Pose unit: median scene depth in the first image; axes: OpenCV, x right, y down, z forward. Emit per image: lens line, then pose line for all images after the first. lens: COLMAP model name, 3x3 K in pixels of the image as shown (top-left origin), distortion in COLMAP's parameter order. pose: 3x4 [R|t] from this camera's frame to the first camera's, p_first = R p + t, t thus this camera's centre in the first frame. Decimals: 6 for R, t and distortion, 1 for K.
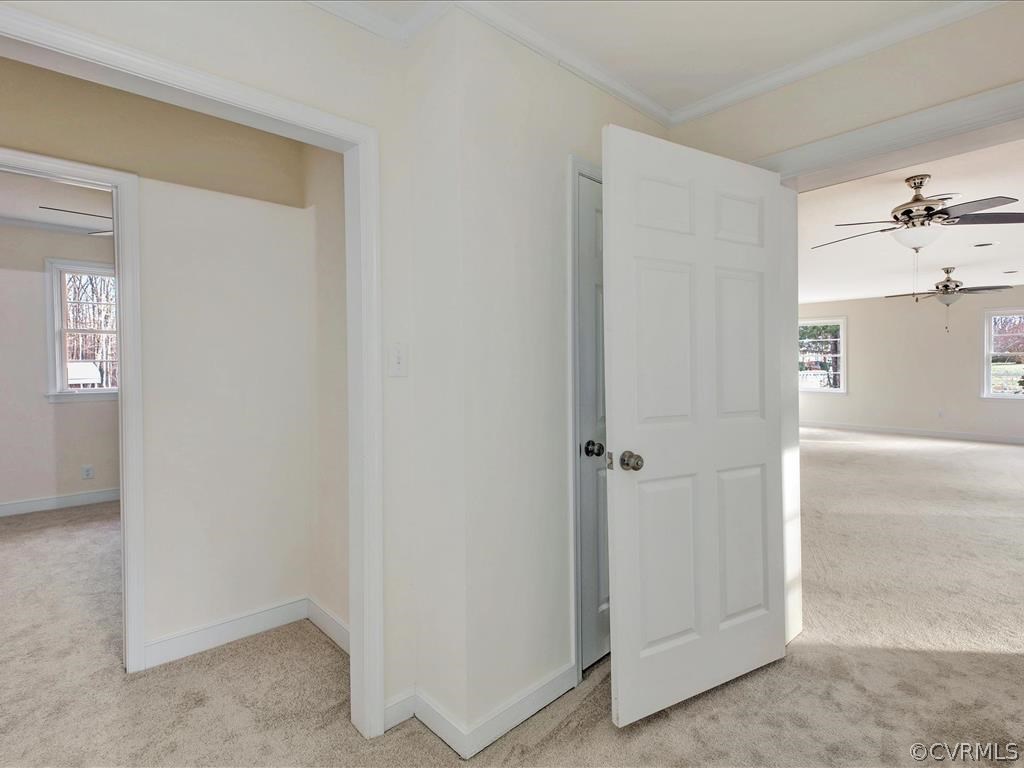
lens RADIAL K [[537.9, 0, 508.6], [0, 537.9, 378.4], [0, 0, 1]] dist [0.023070, -0.003154]
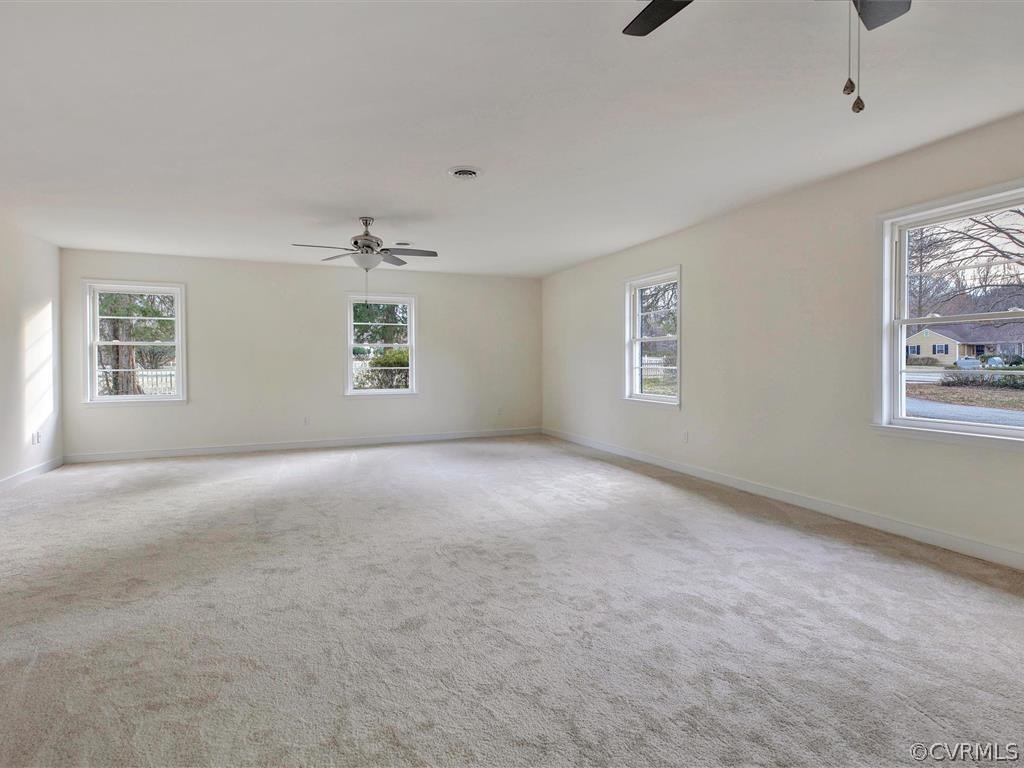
lens RADIAL K [[537.9, 0, 513.2], [0, 537.9, 378.1], [0, 0, 1]] dist [0.023070, -0.003154]
pose [[0.352737, -0.024491, 0.935402, 0.206767], [0.027950, 0.999487, 0.015629, 0.001421], [-0.935305, 0.020632, 0.353241, 0.571948]]
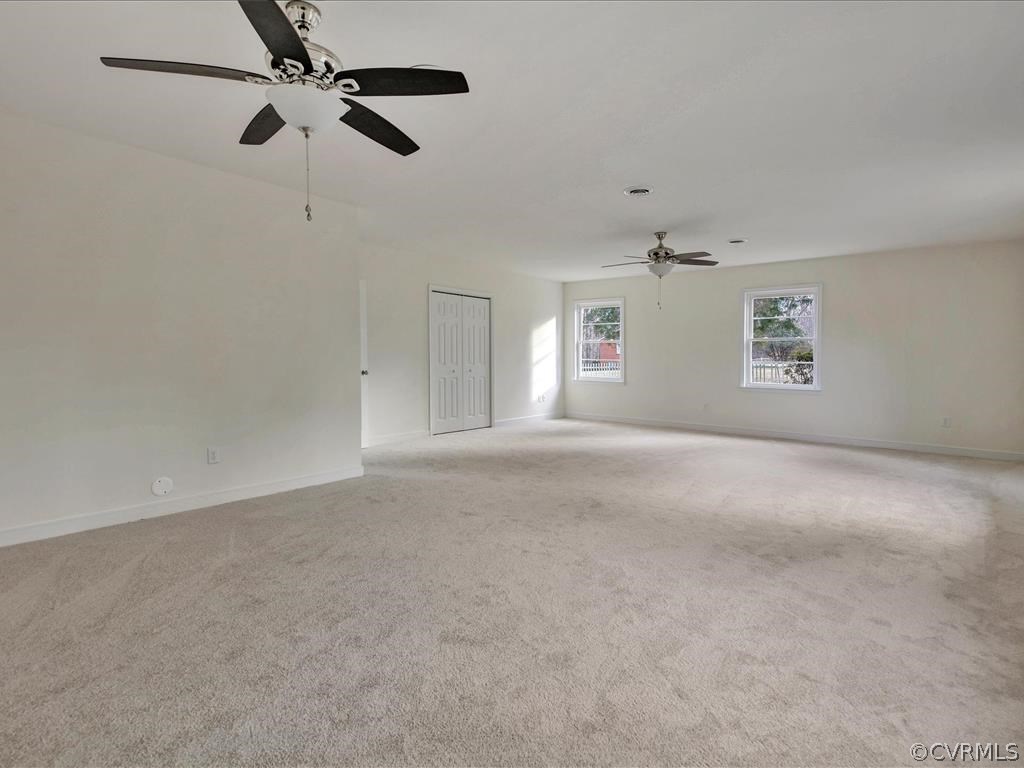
lens RADIAL K [[537.9, 0, 520.3], [0, 537.9, 375.8], [0, 0, 1]] dist [0.023070, -0.003154]
pose [[0.990494, 0.009310, 0.137241, 0.474789], [-0.010730, 0.999896, 0.009608, 0.013391], [-0.137137, -0.010989, 0.990491, 0.198256]]
